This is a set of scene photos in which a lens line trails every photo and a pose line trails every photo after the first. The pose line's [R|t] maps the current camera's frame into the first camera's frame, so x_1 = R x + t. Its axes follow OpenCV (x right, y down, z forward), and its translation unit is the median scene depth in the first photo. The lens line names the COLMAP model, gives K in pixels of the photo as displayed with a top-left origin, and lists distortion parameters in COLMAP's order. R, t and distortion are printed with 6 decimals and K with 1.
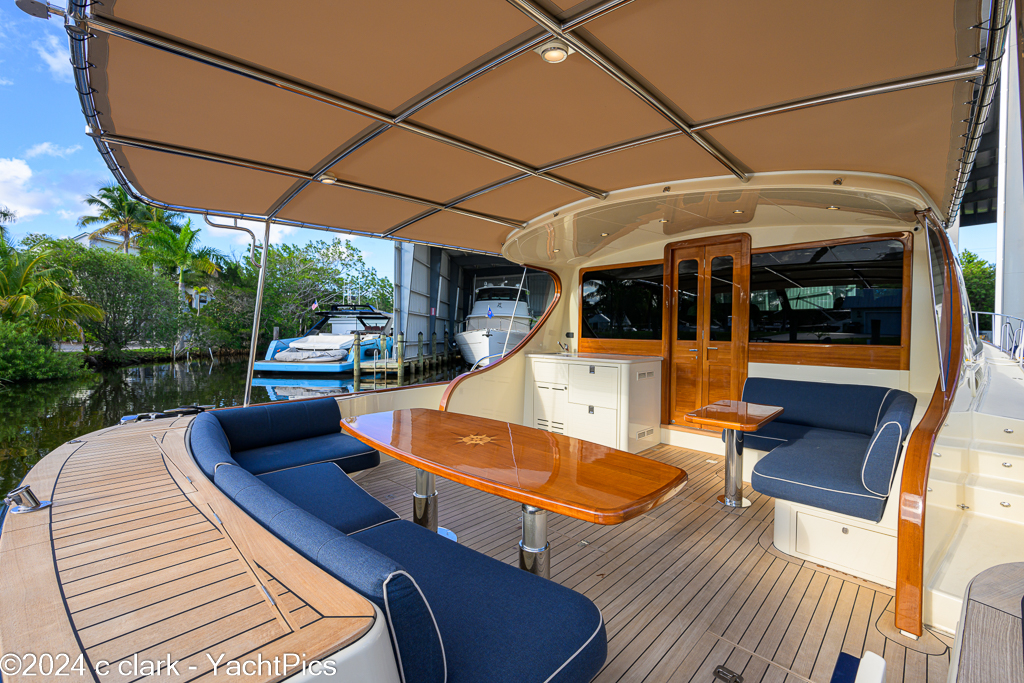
lens RADIAL K [[436.9, 0, 511.9], [0, 436.9, 338.7], [0, 0, 1]] dist [0.009203, 0.000148]
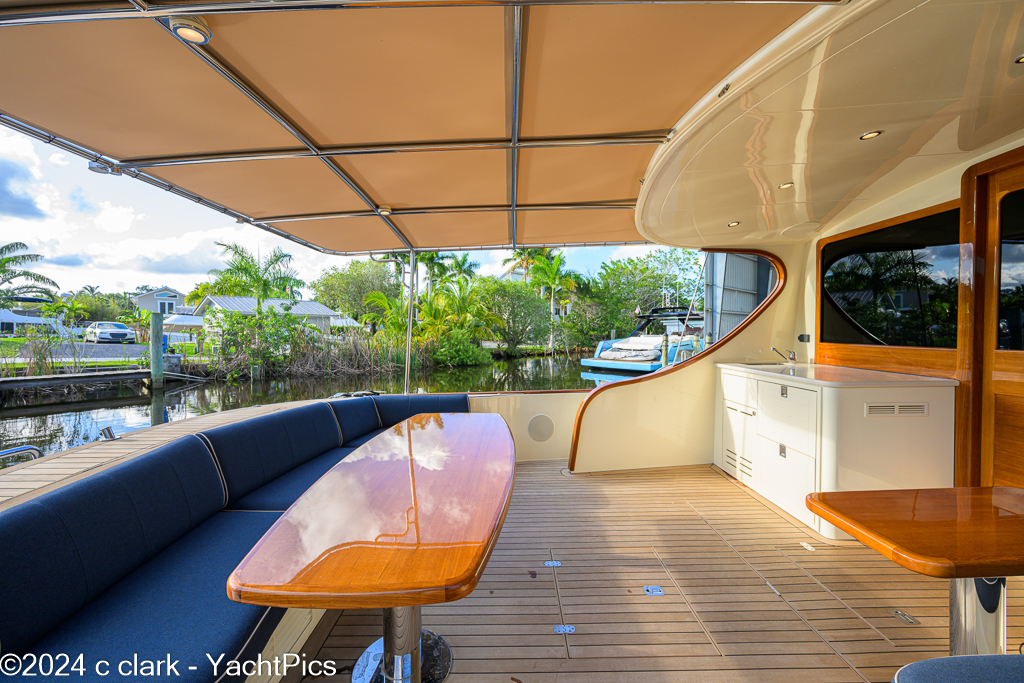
lens RADIAL K [[404.8, 0, 511.4], [0, 404.8, 337.6], [0, 0, 1]] dist [0.003814, -0.000220]
pose [[0.694468, -0.002112, -0.719520, 0.080108], [-0.000708, 0.999993, -0.003619, -0.002006], [0.719523, 0.003022, 0.694462, 0.063518]]
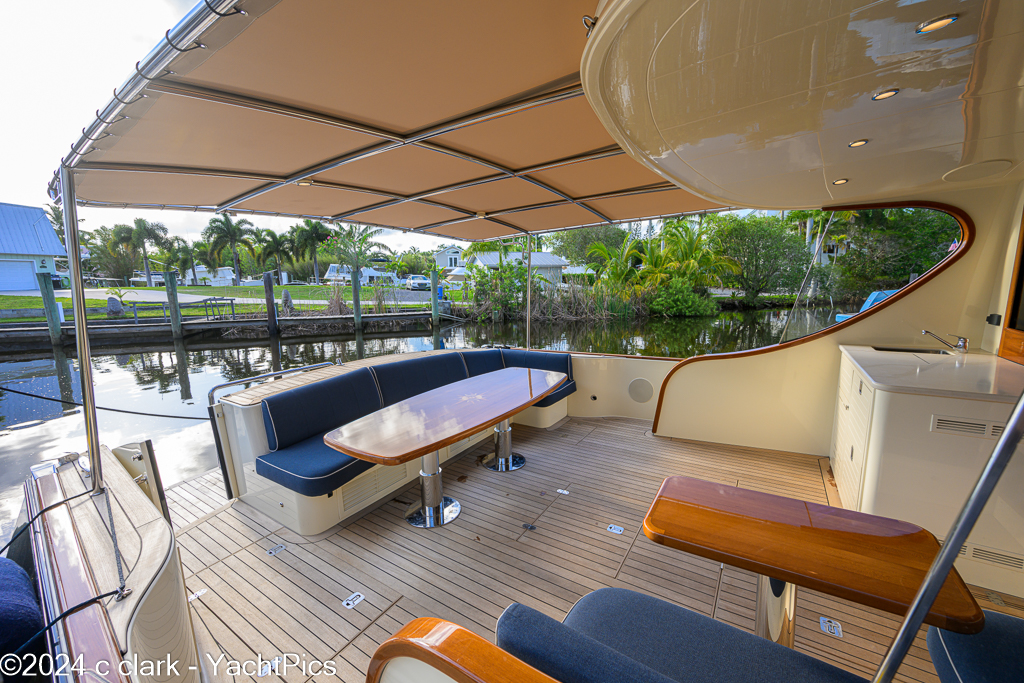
lens RADIAL K [[404.8, 0, 511.1], [0, 404.8, 337.5], [0, 0, 1]] dist [0.003814, -0.000220]
pose [[0.189047, 0.128294, -0.973551, 0.142349], [0.004527, 0.991304, 0.131512, -0.015258], [0.981958, -0.029269, 0.186822, 0.107484]]
